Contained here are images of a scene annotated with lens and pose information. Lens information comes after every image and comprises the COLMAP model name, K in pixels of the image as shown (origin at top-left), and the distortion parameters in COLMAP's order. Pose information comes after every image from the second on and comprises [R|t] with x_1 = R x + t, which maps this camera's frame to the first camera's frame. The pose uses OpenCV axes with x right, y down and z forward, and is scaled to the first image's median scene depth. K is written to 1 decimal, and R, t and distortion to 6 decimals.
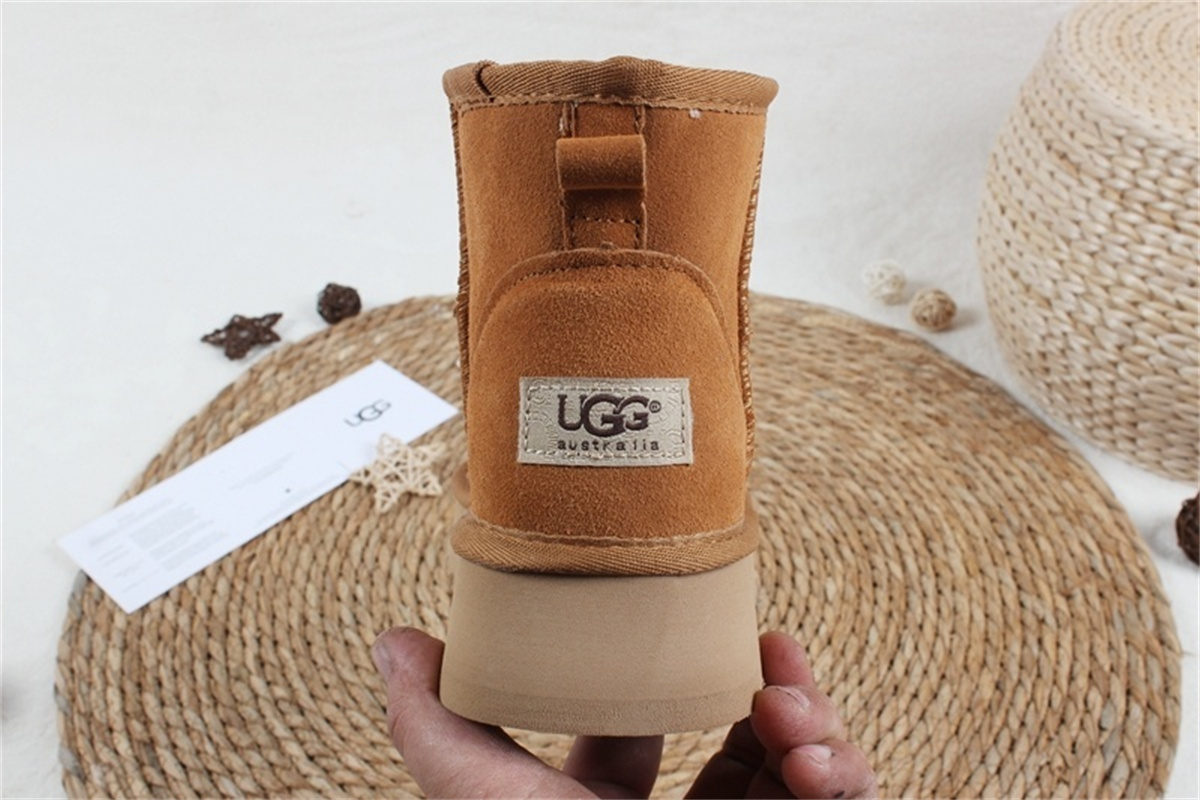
lens RADIAL K [[1359.3, 0, 601.0], [0, 1359.3, 380.8], [0, 0, 1]] dist [-0.124087, 0.158685]
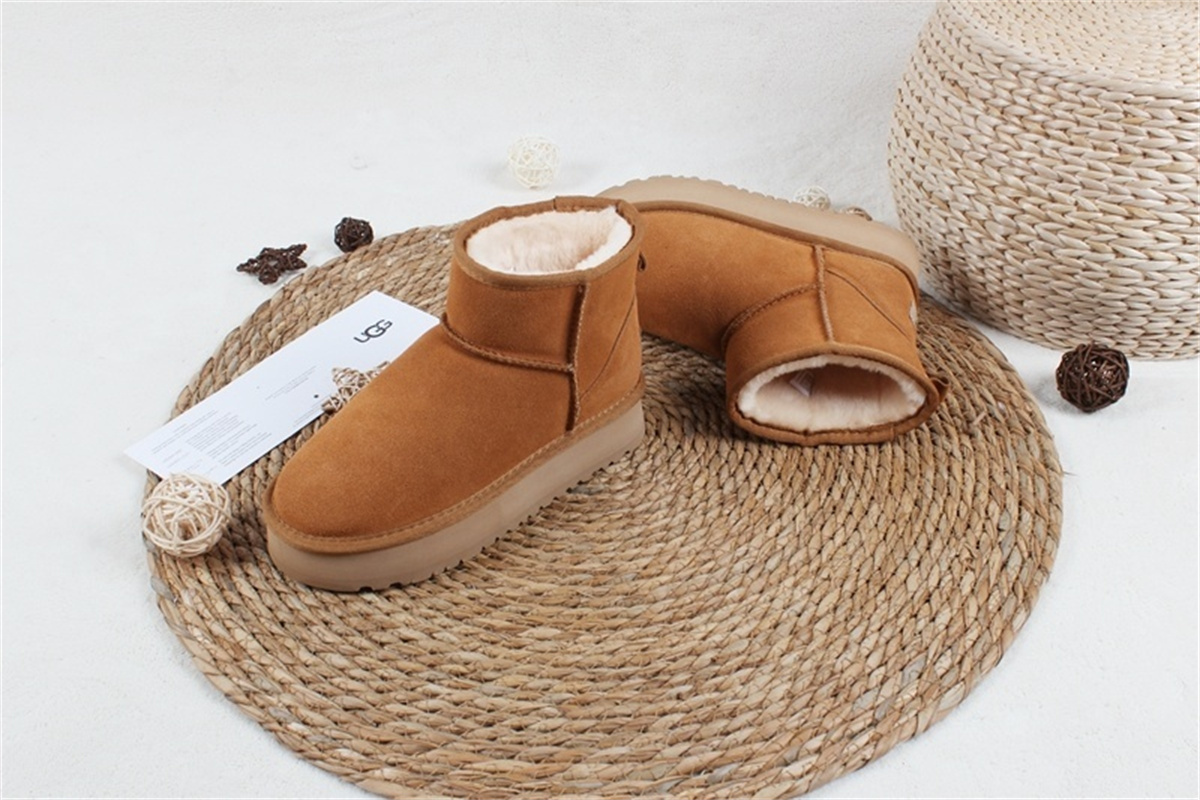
lens RADIAL K [[1250.1, 0, 603.4], [0, 1250.1, 376.2], [0, 0, 1]] dist [-0.147105, 0.177914]
pose [[0.998669, -0.034960, 0.037917, -0.029296], [0.034695, 0.999369, 0.007623, 0.087659], [-0.038159, -0.006297, 0.999252, -0.120991]]
